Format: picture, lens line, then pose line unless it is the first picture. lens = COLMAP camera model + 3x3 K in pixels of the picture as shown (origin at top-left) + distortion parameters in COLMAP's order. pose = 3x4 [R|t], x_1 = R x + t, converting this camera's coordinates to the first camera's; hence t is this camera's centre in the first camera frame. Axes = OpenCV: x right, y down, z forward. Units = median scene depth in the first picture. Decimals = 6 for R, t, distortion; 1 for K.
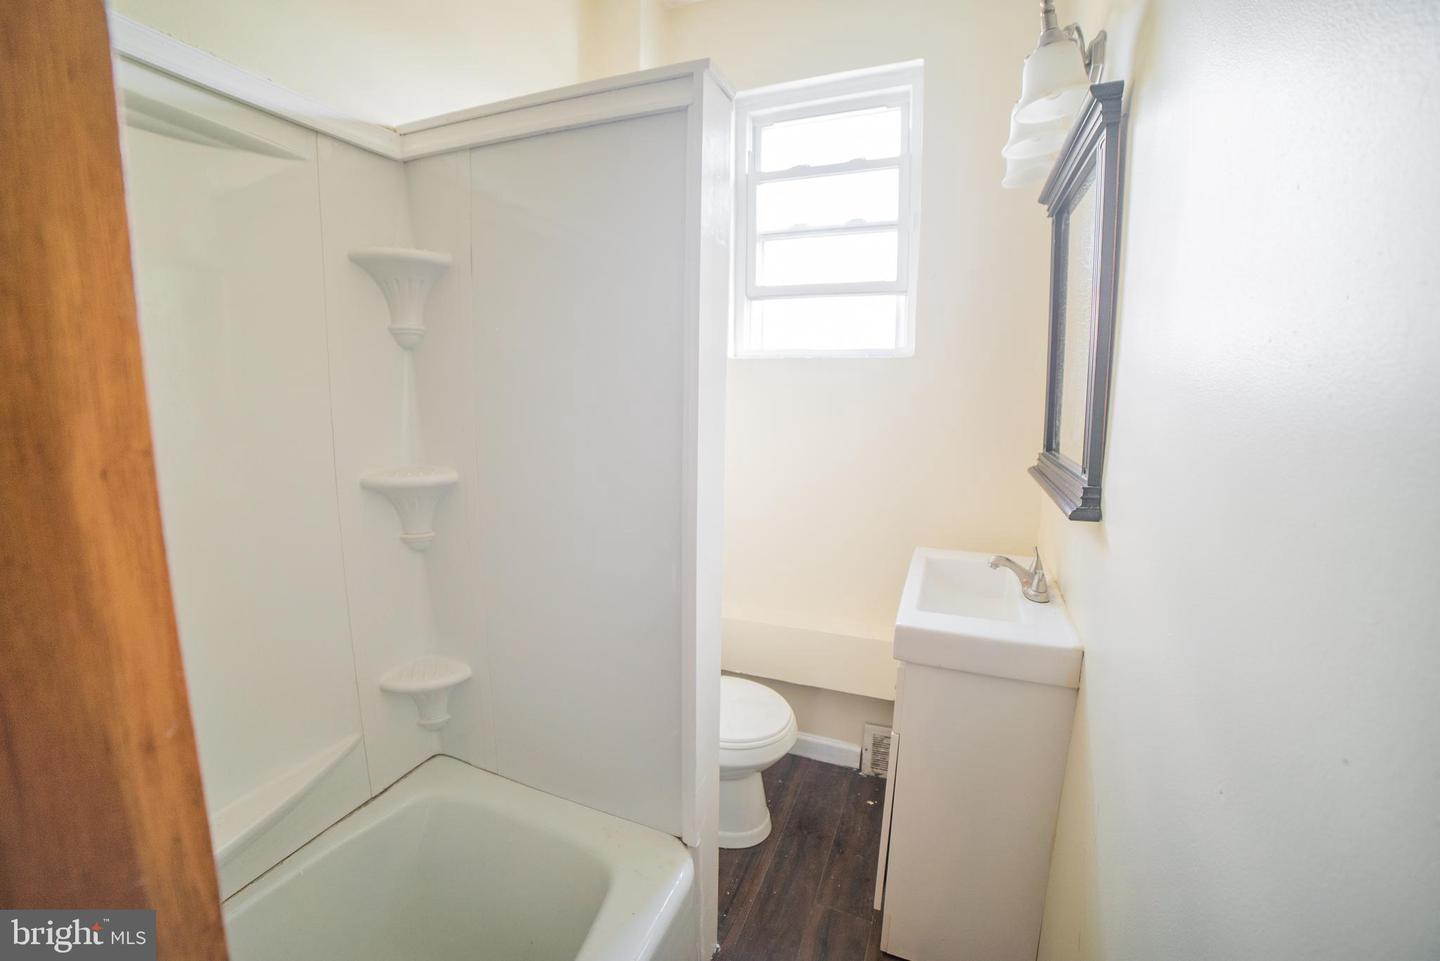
lens RADIAL K [[590.5, 0, 715.5], [0, 590.5, 470.8], [0, 0, 1]] dist [-0.114407, 0.039650]
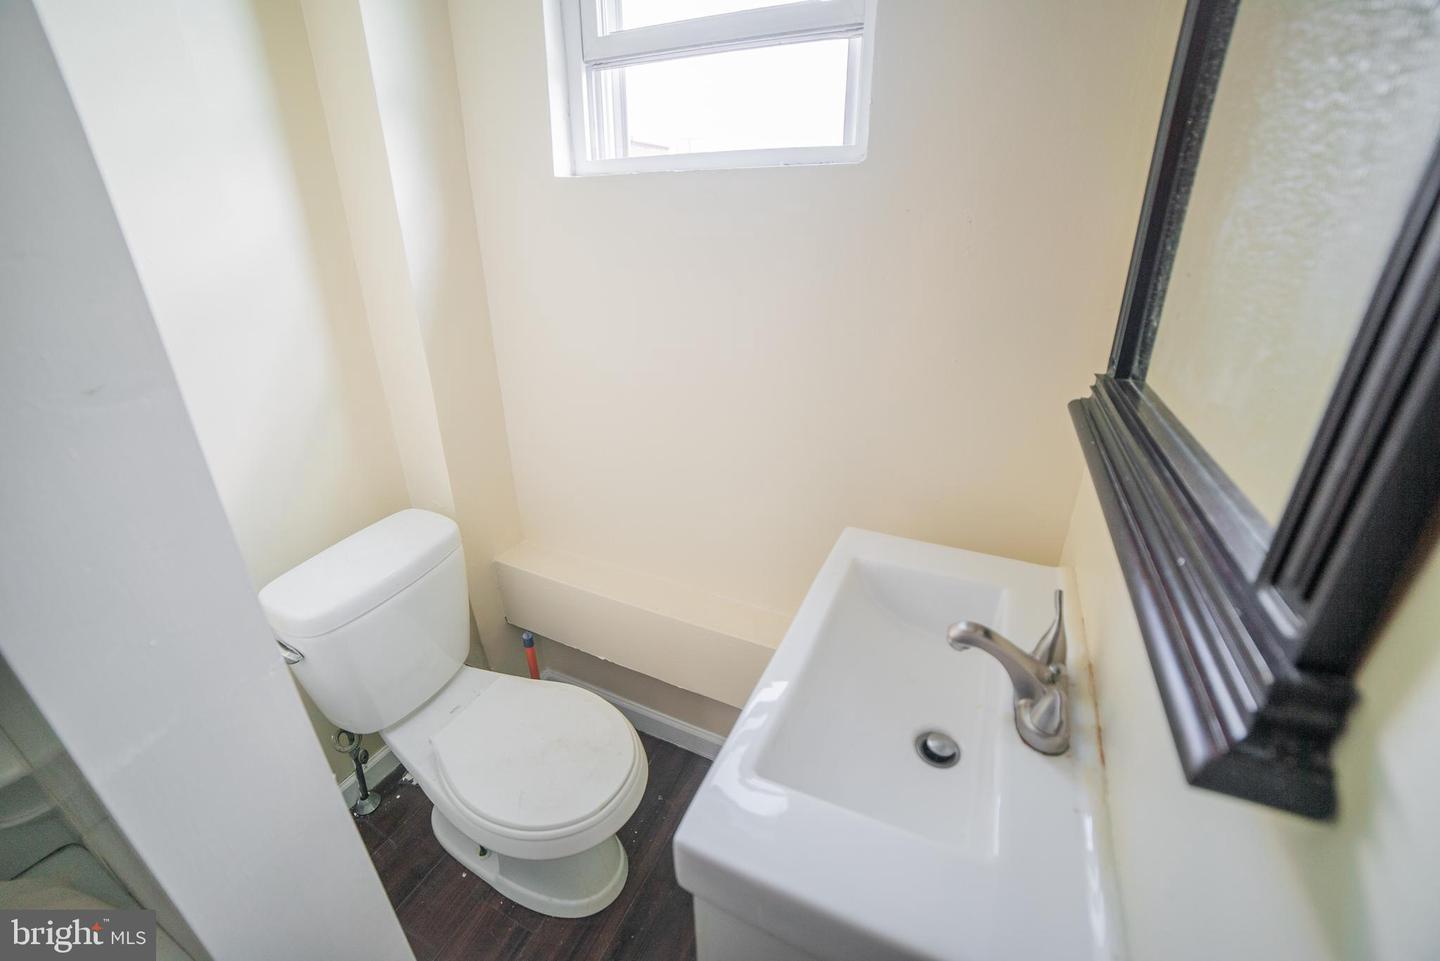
lens RADIAL K [[573.9, 0, 723.3], [0, 573.9, 469.2], [0, 0, 1]] dist [-0.108726, 0.034789]
pose [[0.998974, 0.010900, -0.043965, 0.269598], [0.001419, 0.962608, 0.270894, -0.079023], [0.045274, -0.270679, 0.961605, 0.514322]]
